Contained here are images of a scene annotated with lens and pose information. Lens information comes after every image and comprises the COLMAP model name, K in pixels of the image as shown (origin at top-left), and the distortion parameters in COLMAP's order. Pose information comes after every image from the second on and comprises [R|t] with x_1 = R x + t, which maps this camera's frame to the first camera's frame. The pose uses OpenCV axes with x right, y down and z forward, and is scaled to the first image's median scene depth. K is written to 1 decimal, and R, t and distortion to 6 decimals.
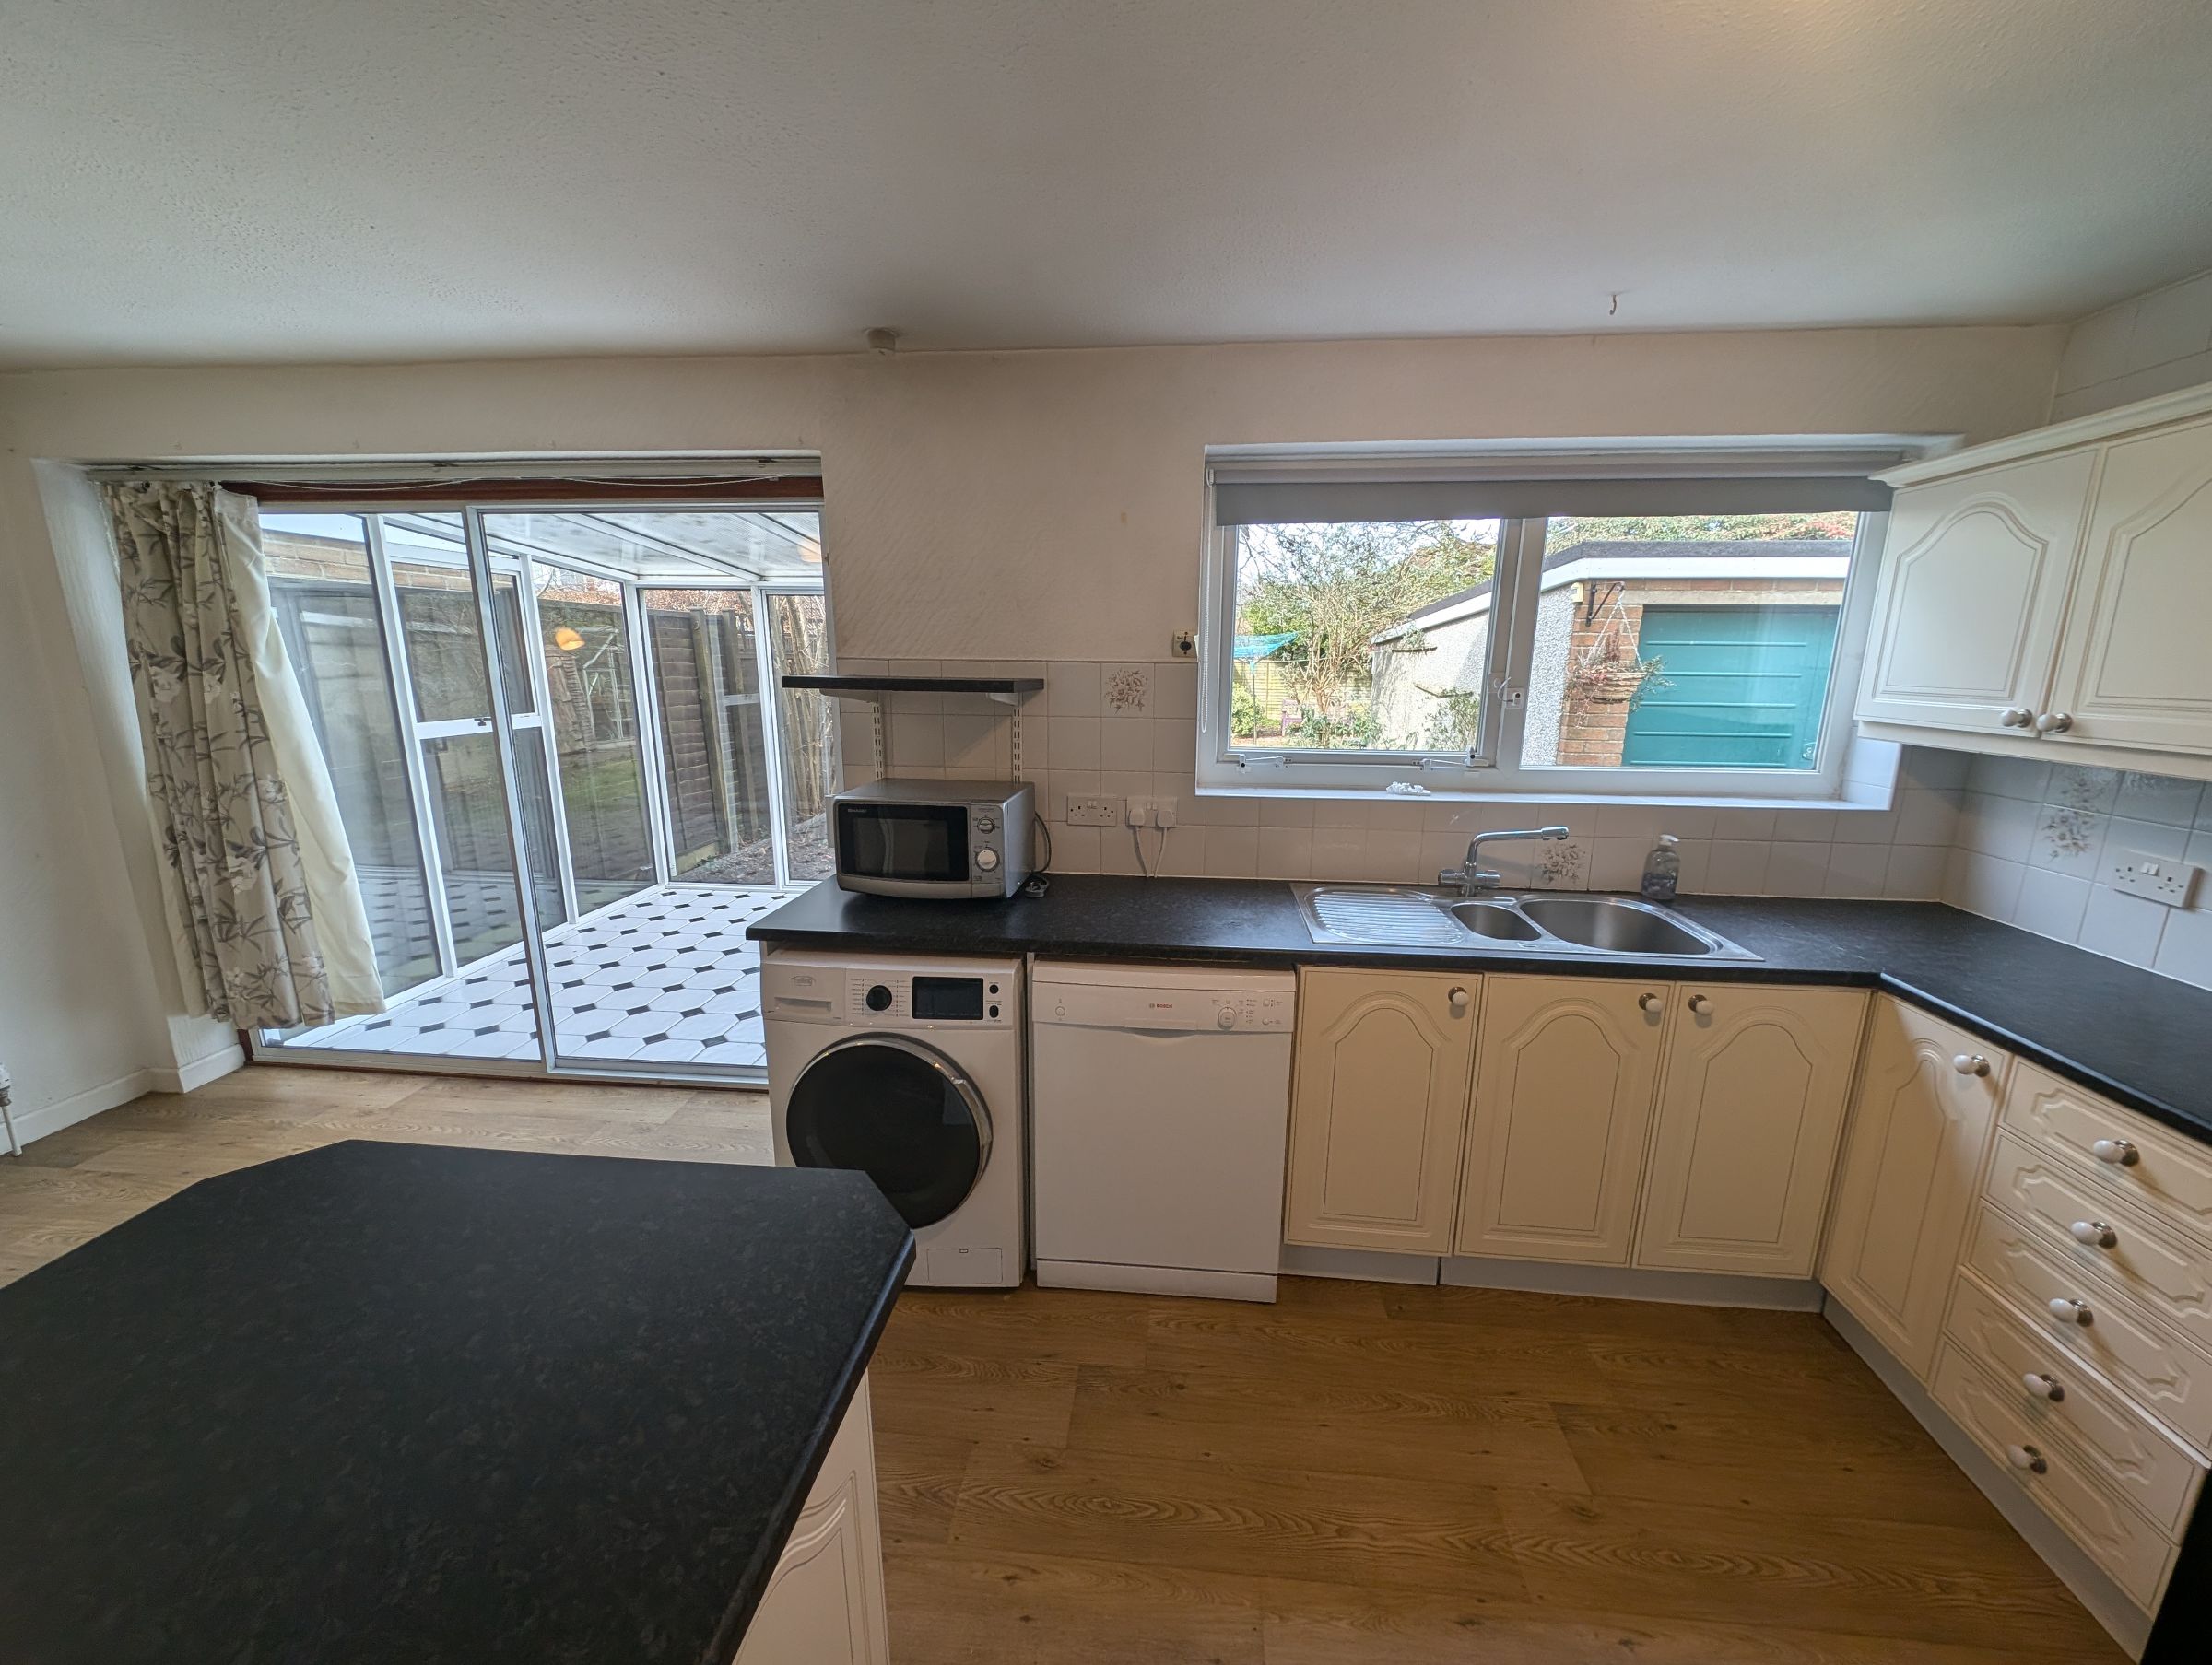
lens RADIAL K [[829.3, 0, 1112.6], [0, 829.3, 831.8], [0, 0, 1]] dist [0.001526, -0.001110]
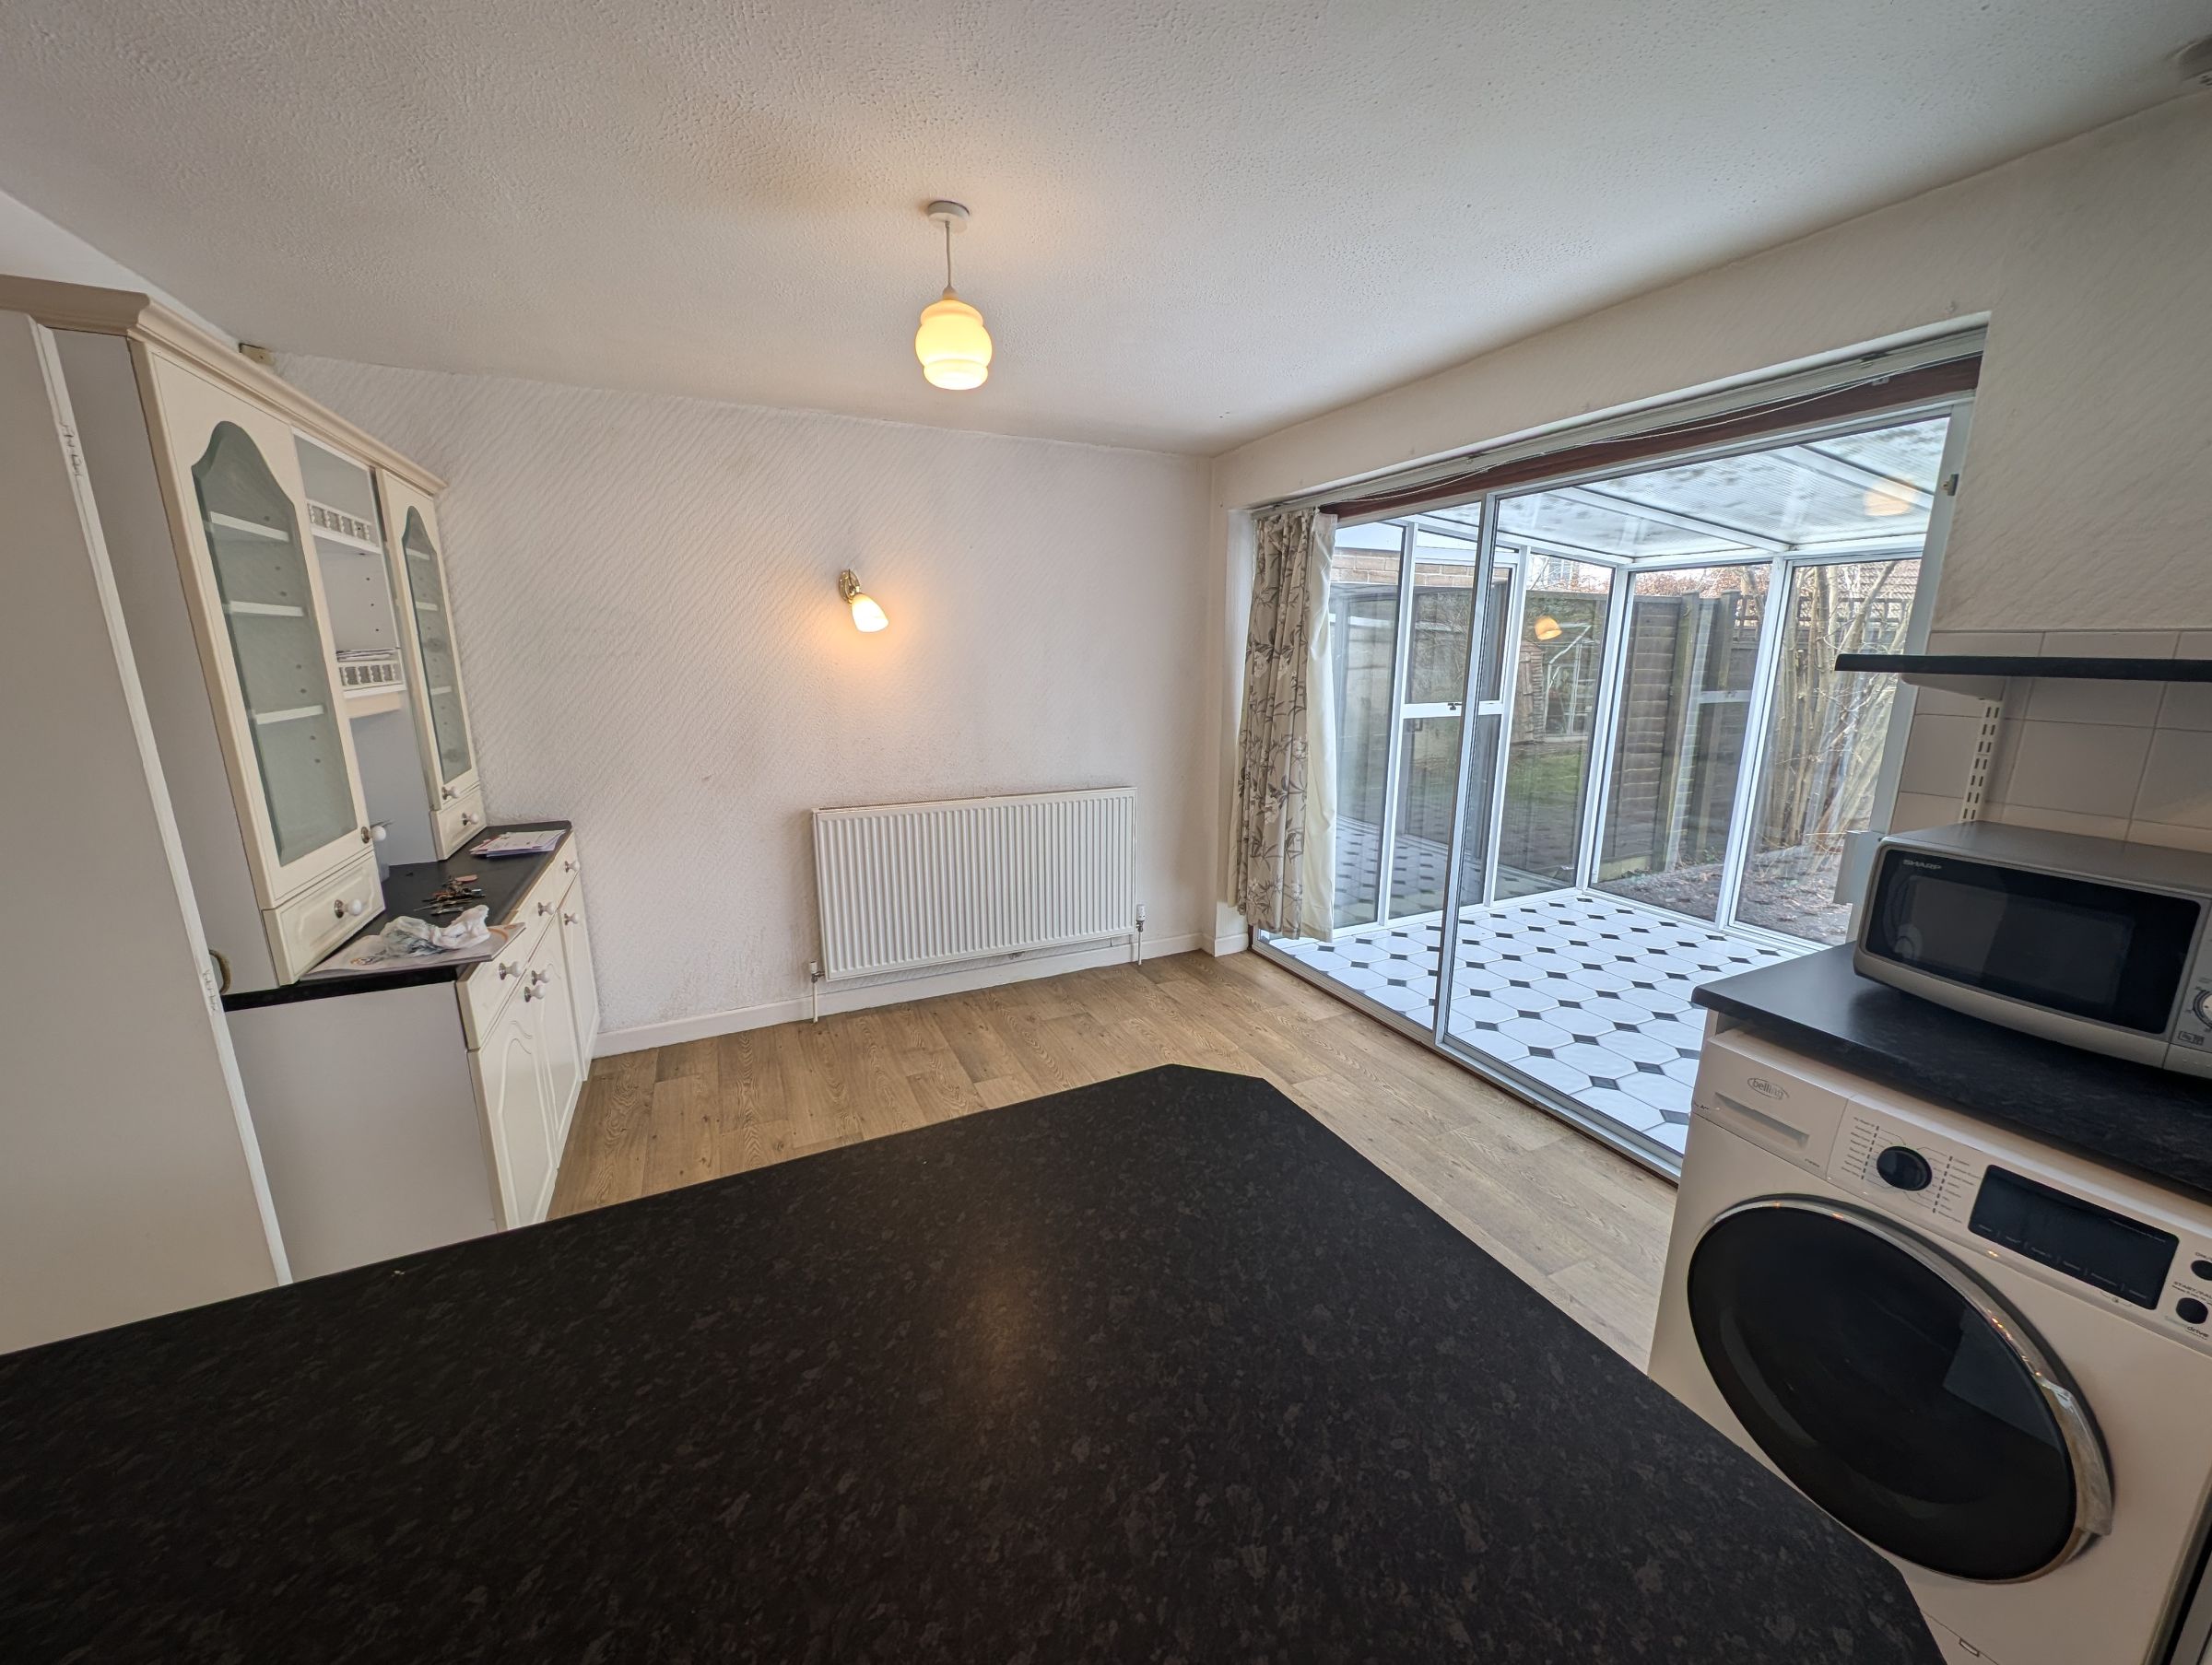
lens RADIAL K [[829.3, 0, 1111.3], [0, 829.3, 829.7], [0, 0, 1]] dist [0.001526, -0.001110]
pose [[0.510588, 0.176586, -0.841497, -0.068118], [-0.175799, 0.979449, 0.098867, -0.004042], [0.841662, 0.097454, 0.531138, 0.089985]]
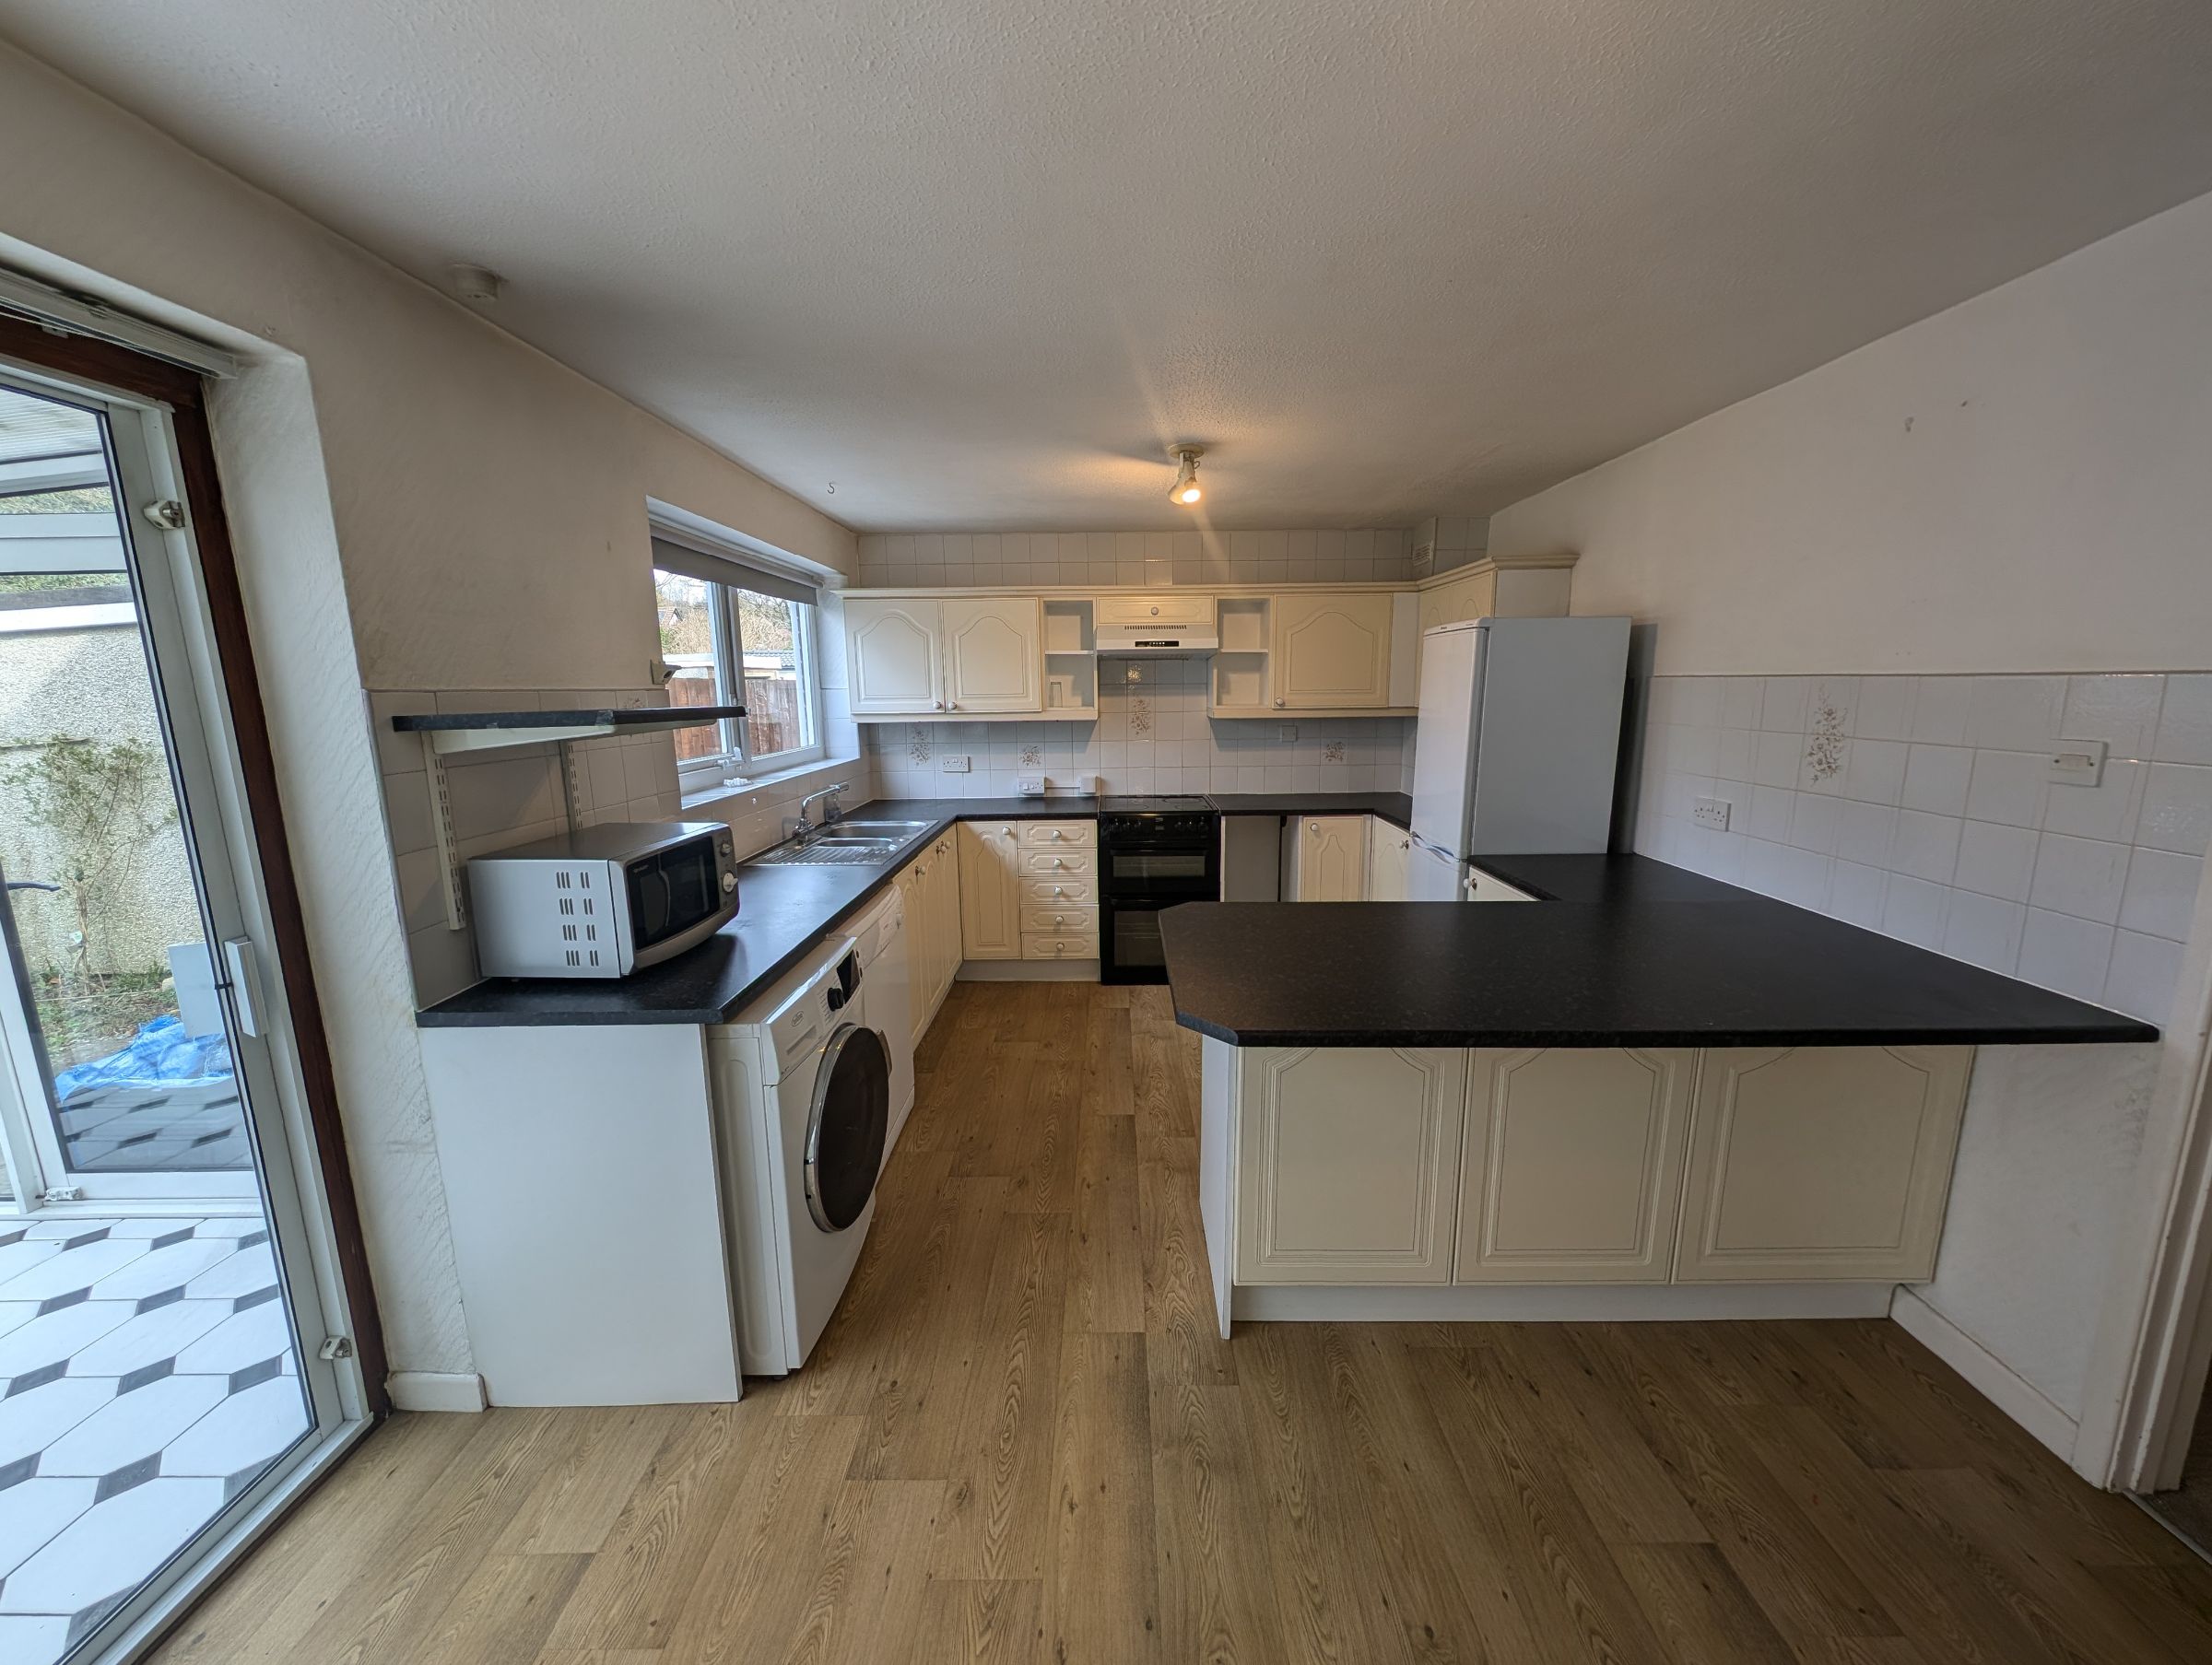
lens RADIAL K [[829.3, 0, 1106.6], [0, 829.3, 828.8], [0, 0, 1]] dist [0.001526, -0.001110]
pose [[-0.082136, -0.179245, 0.980370, -0.876962], [0.210140, 0.958463, 0.192845, -0.096403], [-0.974215, 0.221854, -0.041058, 0.428924]]
